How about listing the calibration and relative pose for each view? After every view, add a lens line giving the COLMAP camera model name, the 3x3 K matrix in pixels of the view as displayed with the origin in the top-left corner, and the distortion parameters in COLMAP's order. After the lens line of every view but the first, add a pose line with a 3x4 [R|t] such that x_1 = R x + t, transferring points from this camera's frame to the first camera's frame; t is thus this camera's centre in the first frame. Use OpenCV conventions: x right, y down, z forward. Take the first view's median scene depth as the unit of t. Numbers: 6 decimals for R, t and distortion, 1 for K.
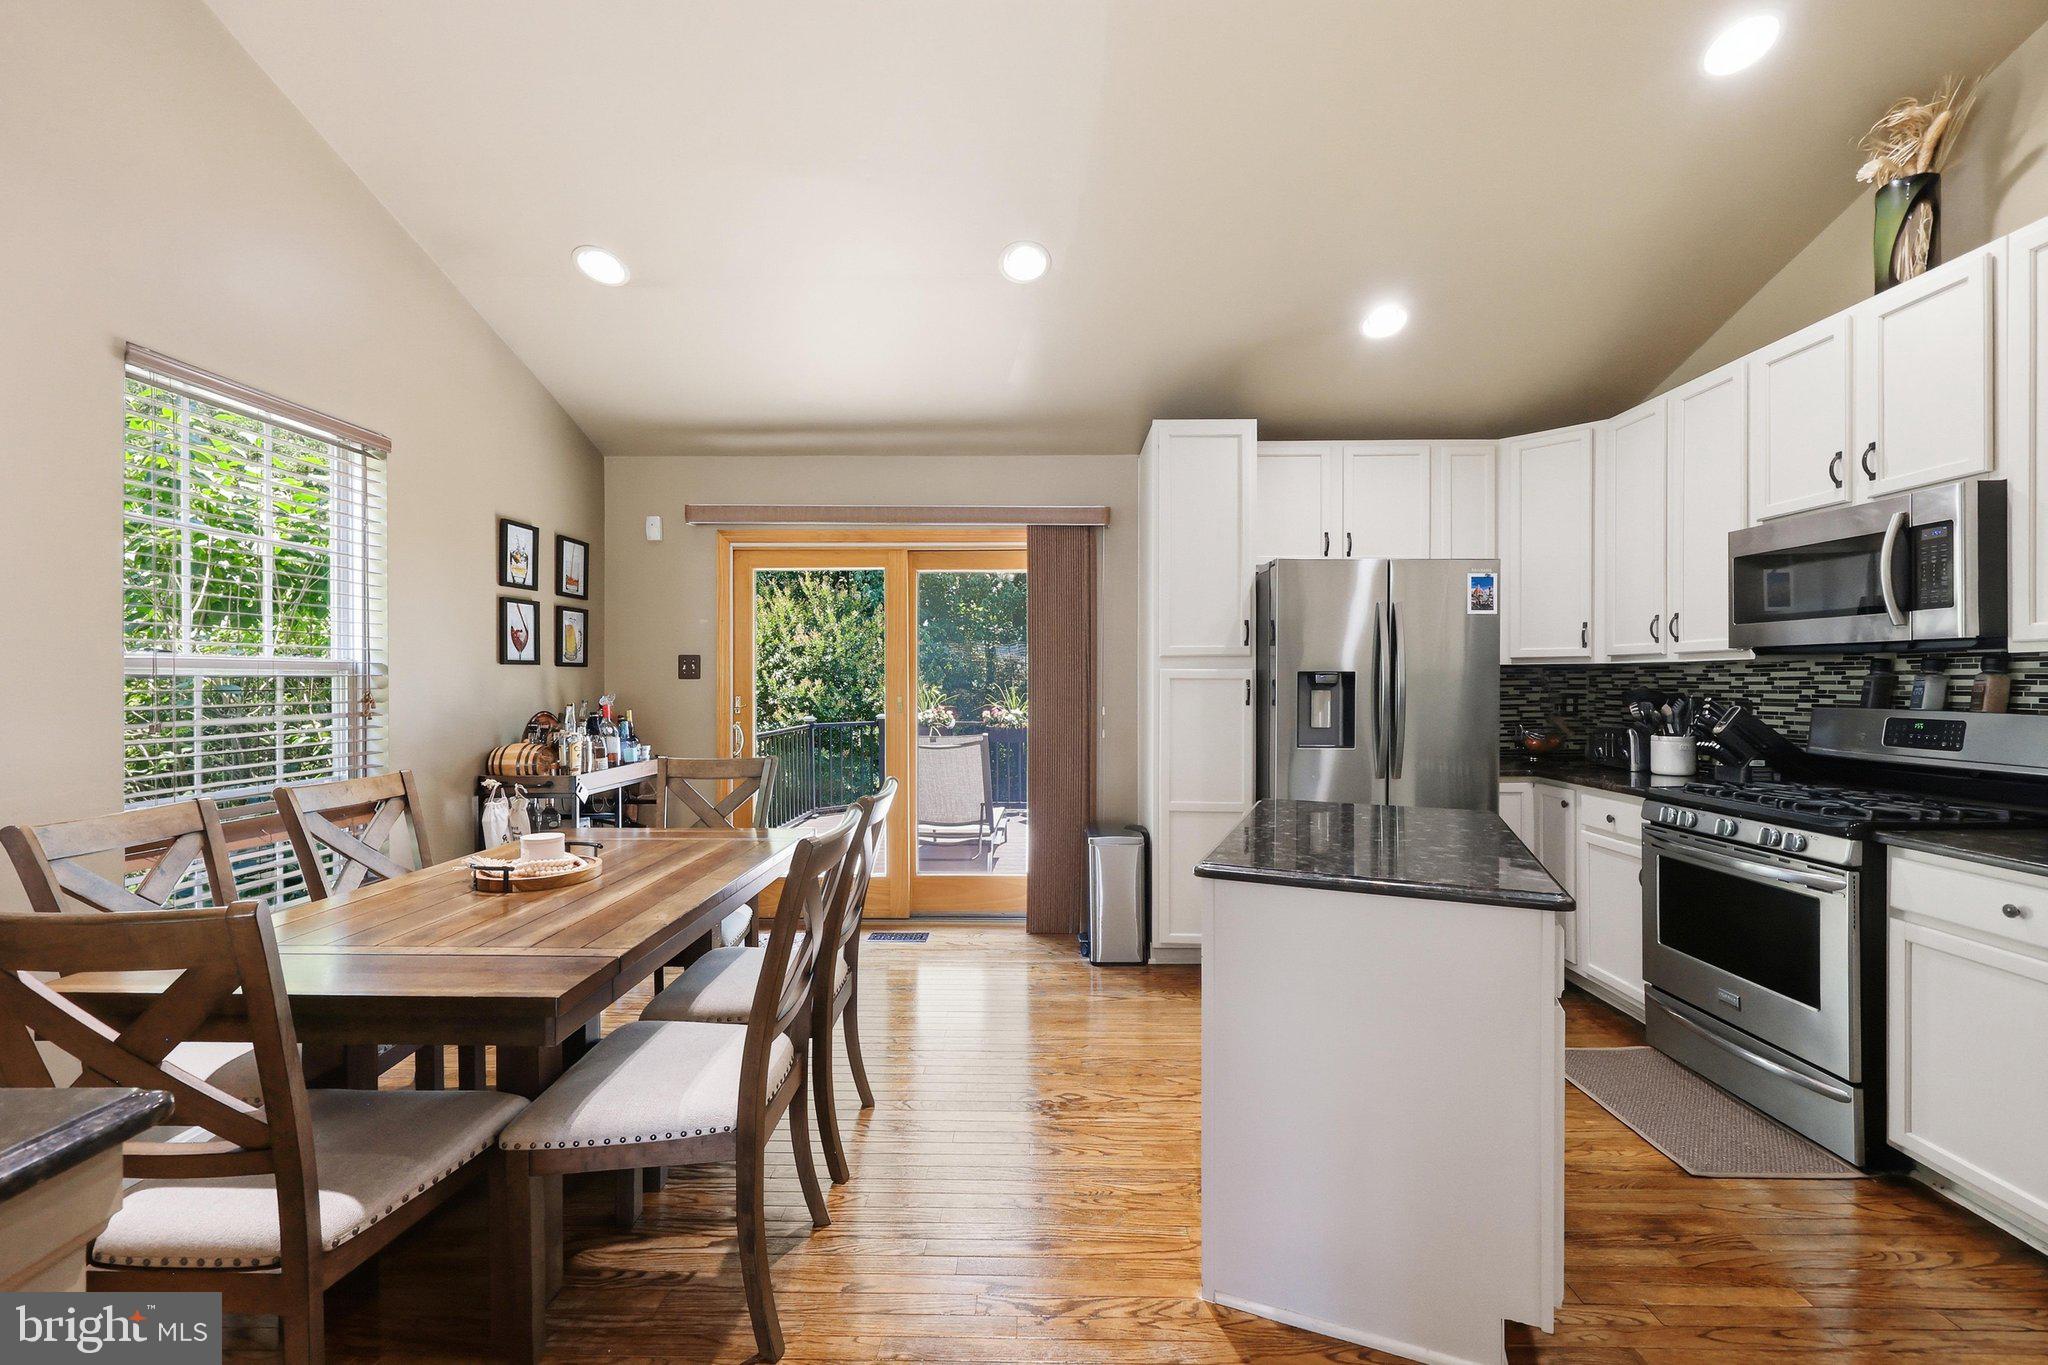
lens RADIAL K [[833.9, 0, 1027.1], [0, 833.9, 682.4], [0, 0, 1]] dist [0.000033, 0.000005]
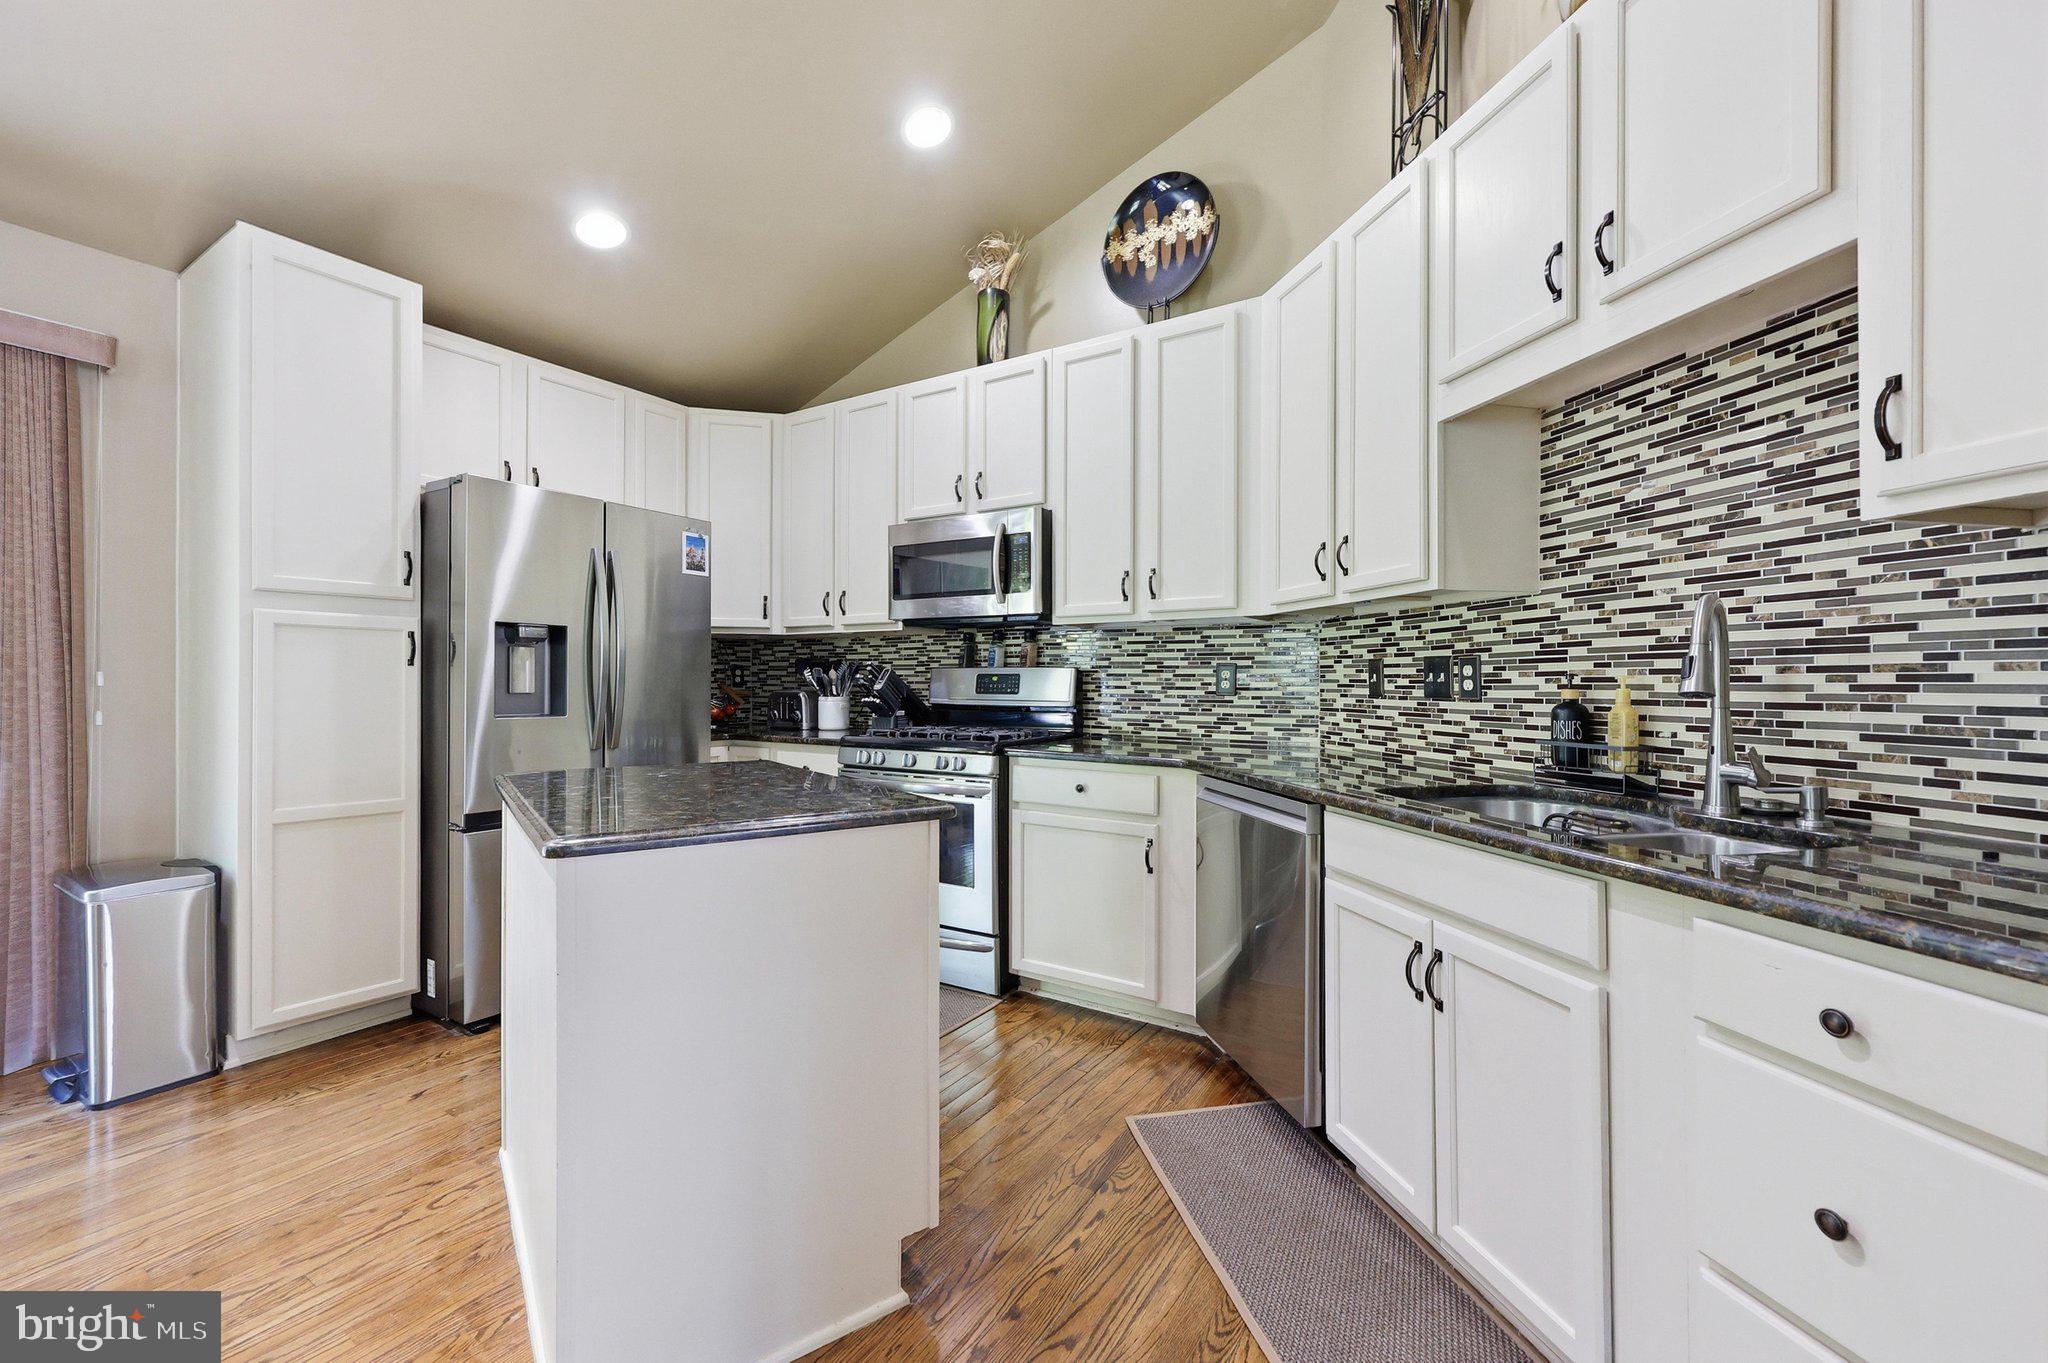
lens RADIAL K [[833.9, 0, 1027.1], [0, 833.9, 681.4], [0, 0, 1]] dist [0.000033, 0.000005]
pose [[0.519769, 0.002773, 0.854302, -0.092888], [-0.001865, 0.999996, -0.002111, 0.046679], [-0.854305, -0.000496, 0.519772, 0.165616]]
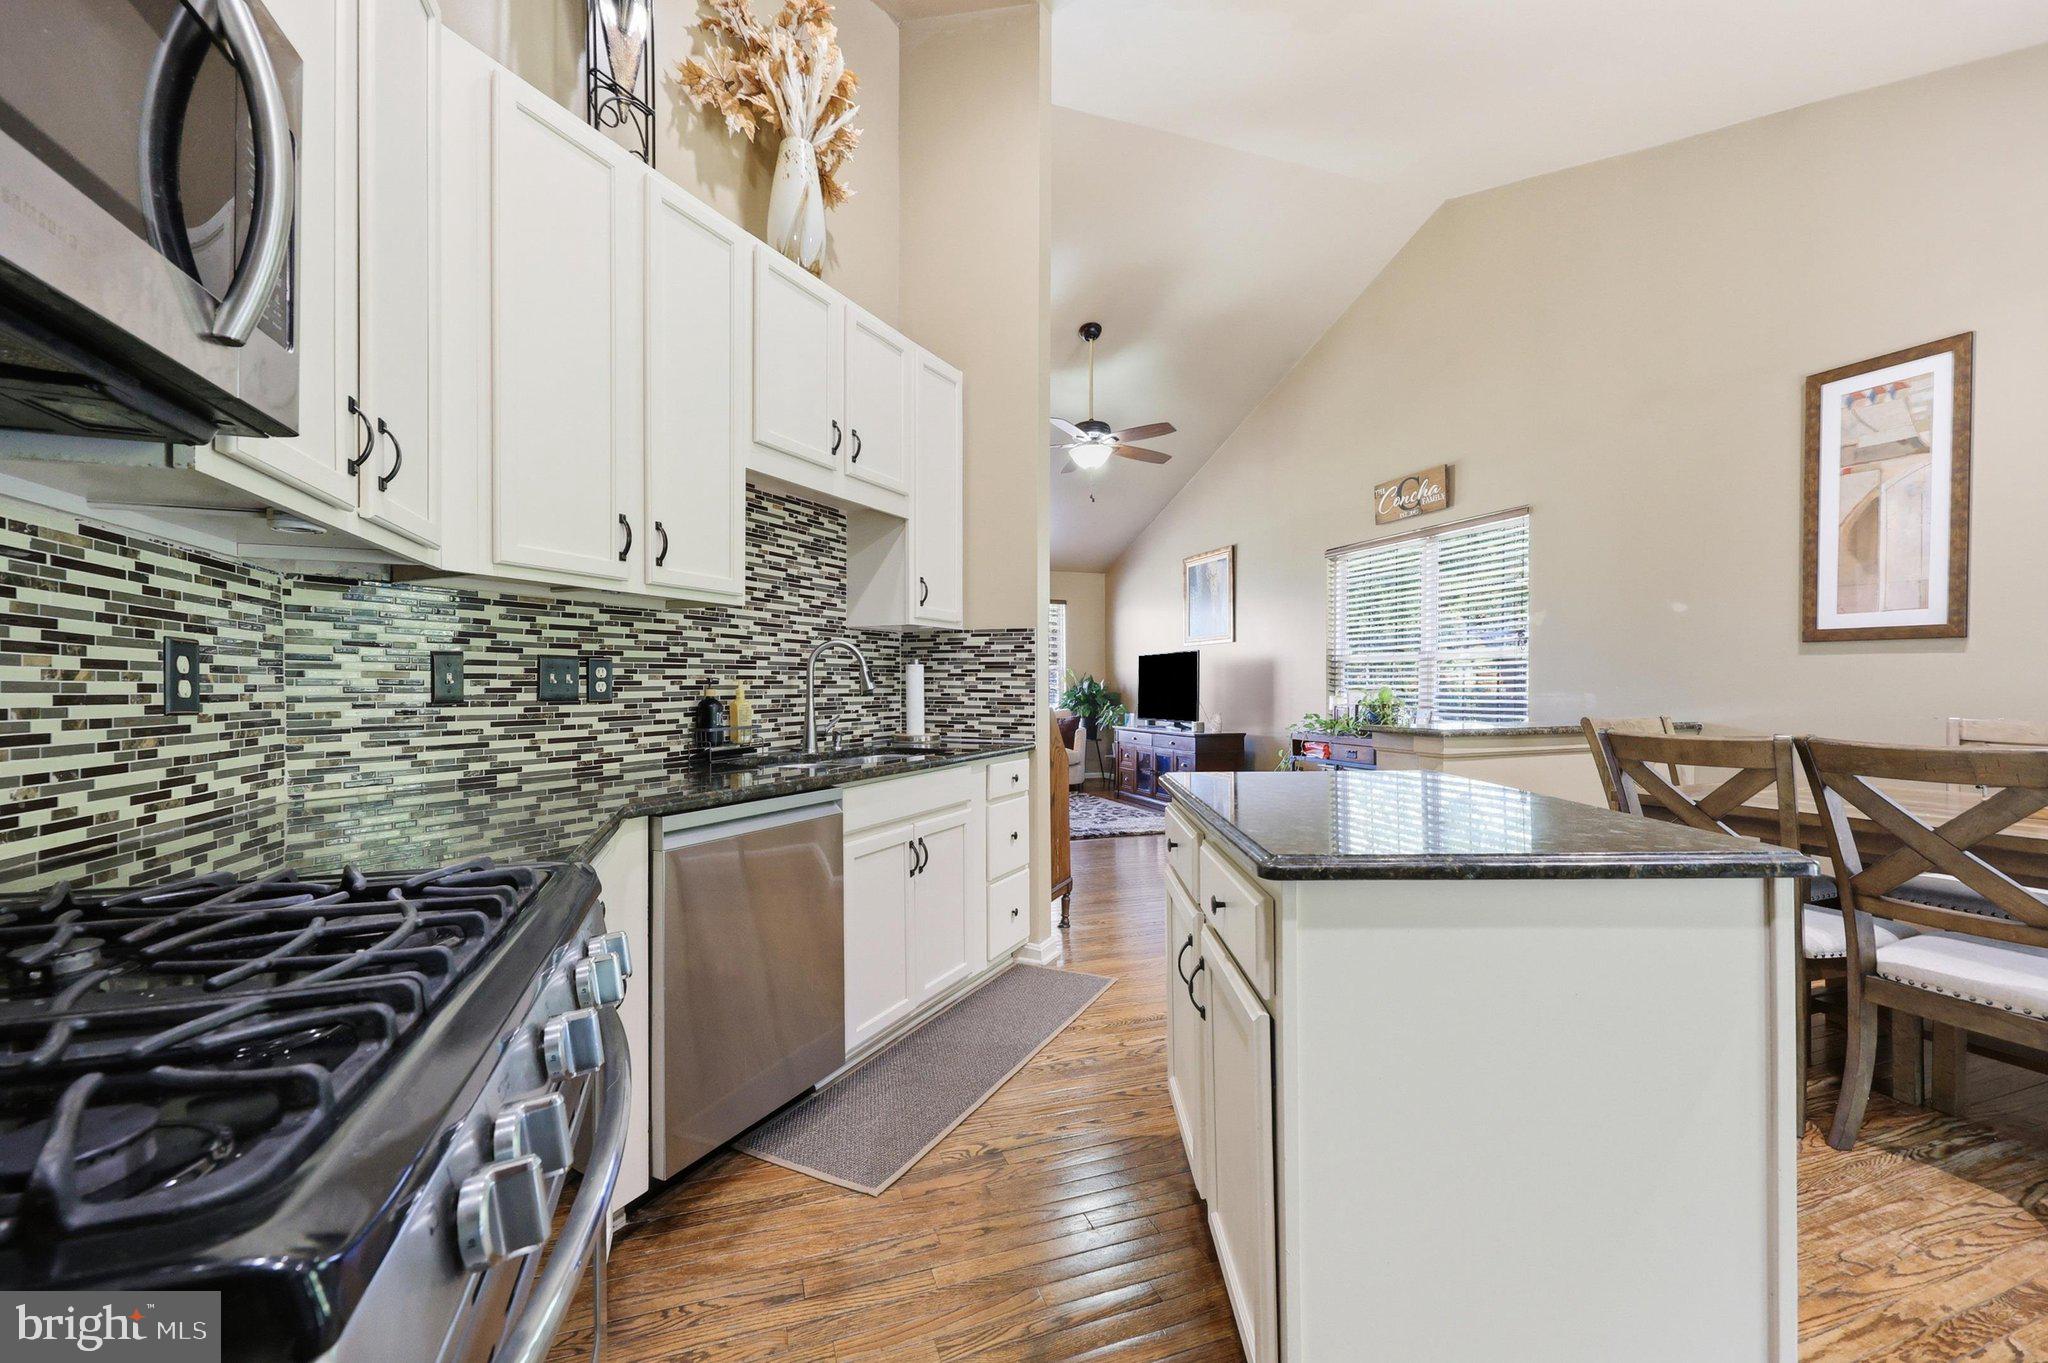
lens RADIAL K [[836.4, 0, 1019.3], [0, 836.4, 693.9], [0, 0, 1]] dist [-0.000144, -0.000186]
pose [[-0.938218, 0.009882, -0.345904, 0.639693], [0.007095, 0.999931, 0.009324, 0.049420], [0.345972, 0.006294, -0.938224, 1.028454]]
